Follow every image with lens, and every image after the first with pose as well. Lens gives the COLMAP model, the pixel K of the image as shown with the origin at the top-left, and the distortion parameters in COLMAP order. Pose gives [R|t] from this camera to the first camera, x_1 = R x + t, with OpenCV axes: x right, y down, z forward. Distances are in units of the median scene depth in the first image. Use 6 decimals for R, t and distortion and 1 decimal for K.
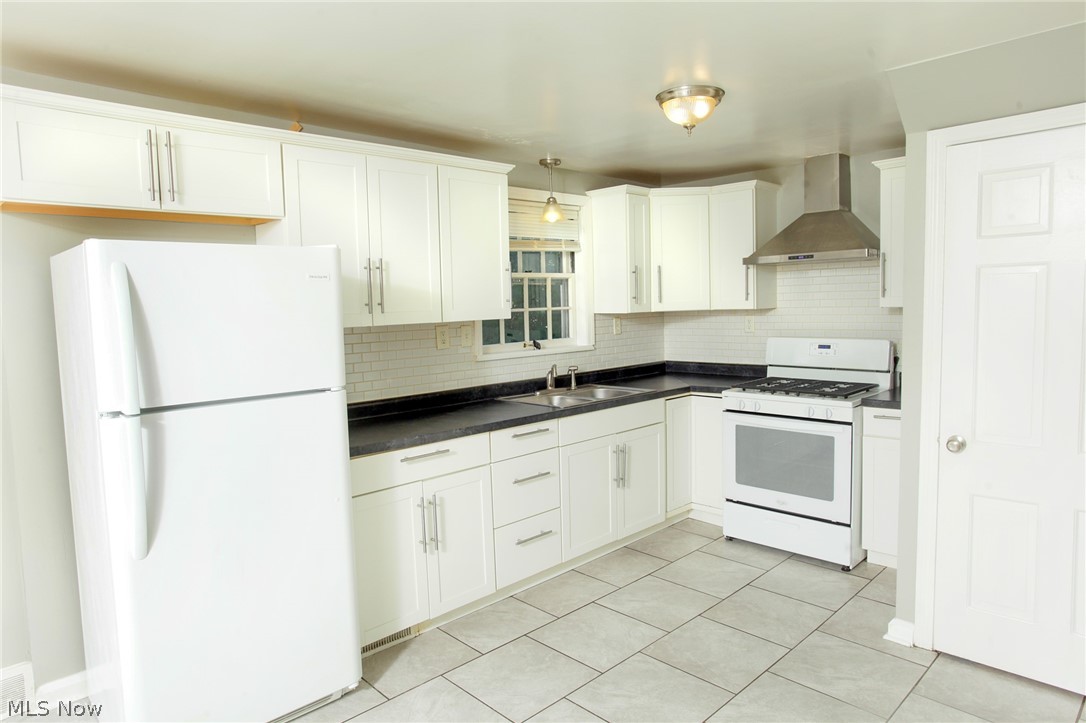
lens RADIAL K [[677.0, 0, 543.0], [0, 677.0, 361.5], [0, 0, 1]] dist [-0.034739, 0.003089]
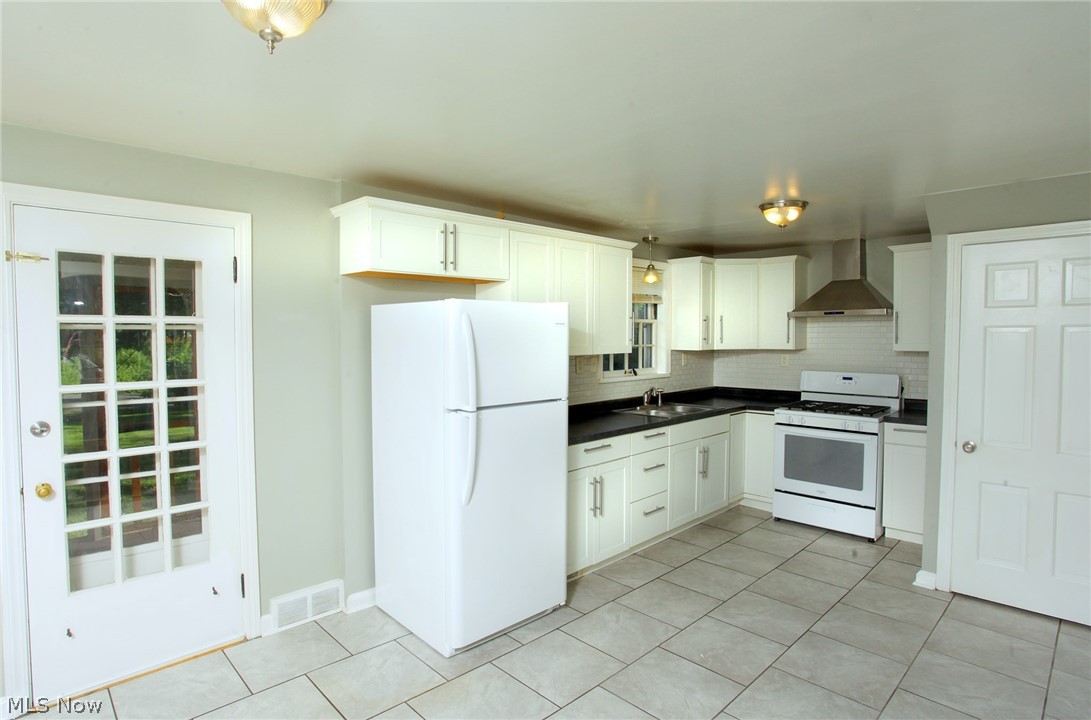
lens RADIAL K [[568.1, 0, 545.5], [0, 568.1, 360.0], [0, 0, 1]] dist [-0.050267, 0.013827]
pose [[0.999648, 0.024404, -0.010392, -0.202996], [-0.024844, 0.998699, -0.044526, 0.006964], [0.009291, 0.044769, 0.998954, -0.155197]]
